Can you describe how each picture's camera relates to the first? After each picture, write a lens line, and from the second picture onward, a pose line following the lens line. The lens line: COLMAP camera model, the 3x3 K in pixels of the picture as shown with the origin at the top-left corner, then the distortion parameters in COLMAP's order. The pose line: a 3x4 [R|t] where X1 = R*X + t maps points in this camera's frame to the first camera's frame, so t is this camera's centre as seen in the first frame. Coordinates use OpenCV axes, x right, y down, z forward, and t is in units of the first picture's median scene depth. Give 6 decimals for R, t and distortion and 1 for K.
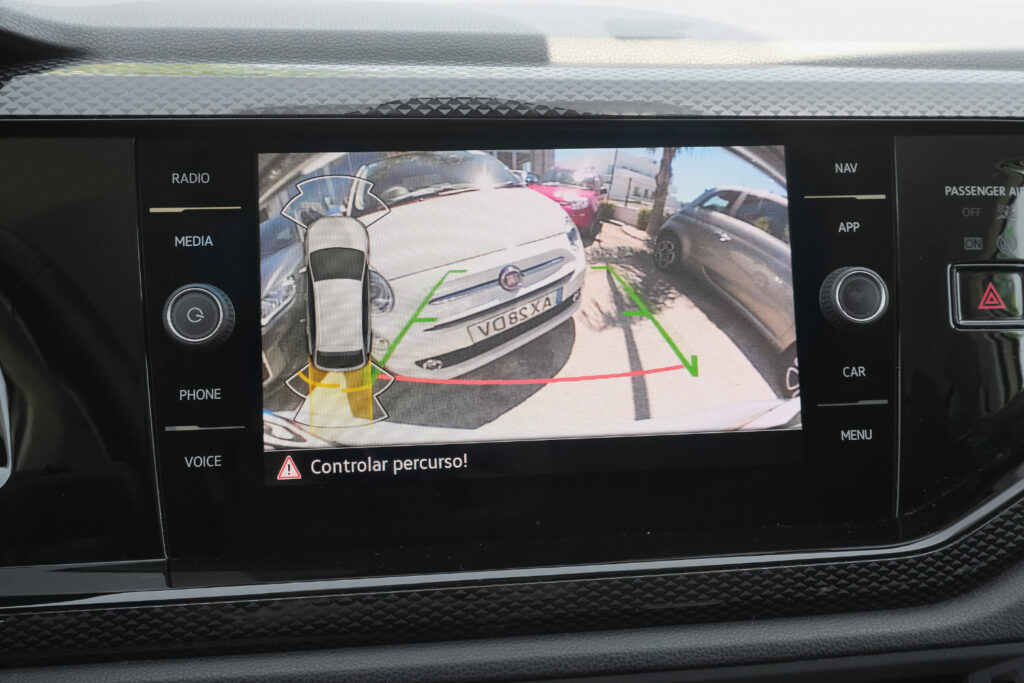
lens RADIAL K [[1190.2, 0, 509.4], [0, 1190.2, 336.6], [0, 0, 1]] dist [0.040043, 0.000000]
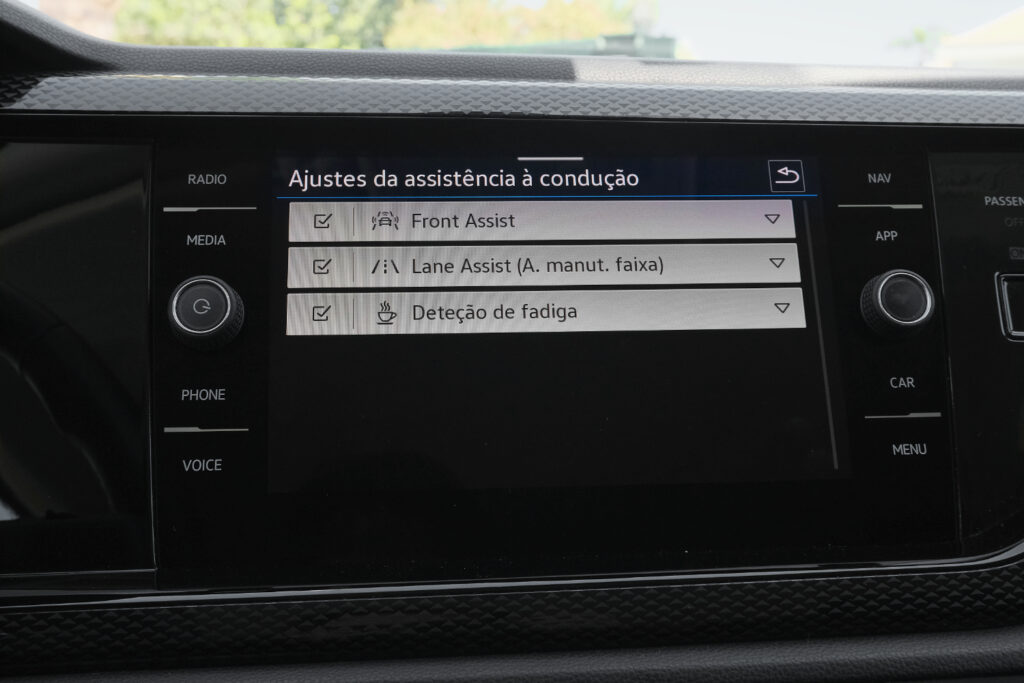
lens RADIAL K [[1089.3, 0, 509.0], [0, 1089.3, 337.8], [0, 0, 1]] dist [0.040619, 0.000000]
pose [[0.999596, -0.001651, -0.028391, 0.006302], [-0.003740, 0.982013, -0.188778, 0.166388], [0.028192, 0.188807, 0.981609, 0.152578]]
